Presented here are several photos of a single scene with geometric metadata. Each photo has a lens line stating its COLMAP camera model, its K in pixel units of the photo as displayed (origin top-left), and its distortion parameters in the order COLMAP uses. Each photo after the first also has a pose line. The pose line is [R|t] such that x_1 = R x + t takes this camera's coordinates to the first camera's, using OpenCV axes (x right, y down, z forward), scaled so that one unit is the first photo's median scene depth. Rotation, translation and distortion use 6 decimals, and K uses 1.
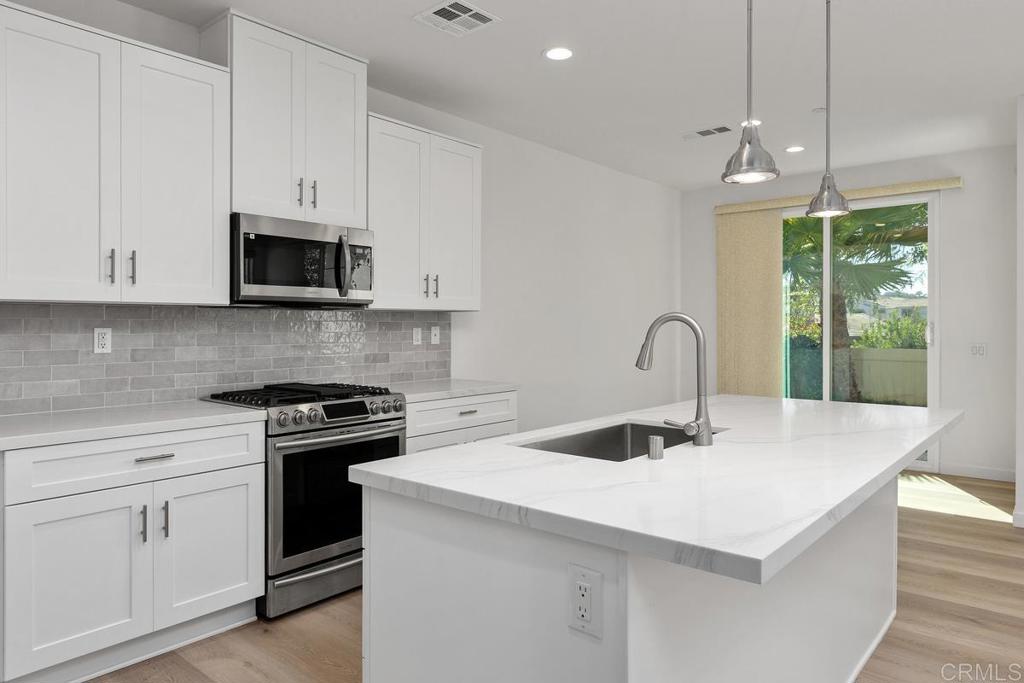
lens RADIAL K [[678.5, 0, 514.5], [0, 678.5, 324.1], [0, 0, 1]] dist [0.071038, 0.000264]
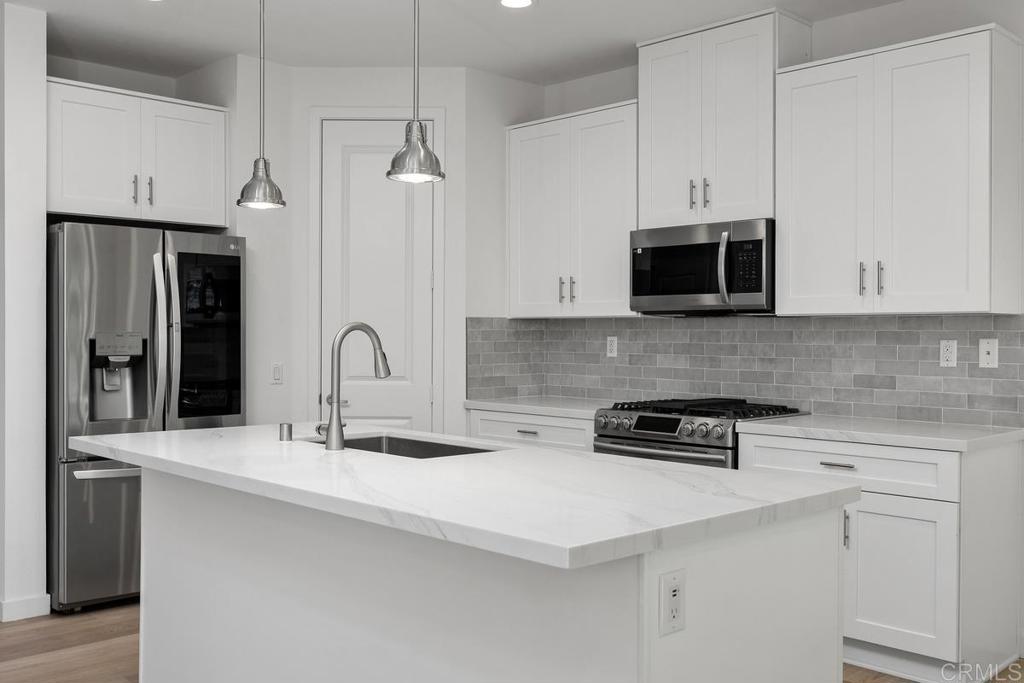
lens RADIAL K [[968.0, 0, 512.0], [0, 968.0, 341.5], [0, 0, 1]] dist [-0.001353, -0.003446]
pose [[-0.094638, 0.009681, -0.995465, 0.949936], [-0.001081, 0.999951, 0.009828, -0.002395], [0.995511, 0.002006, -0.094623, 0.800641]]
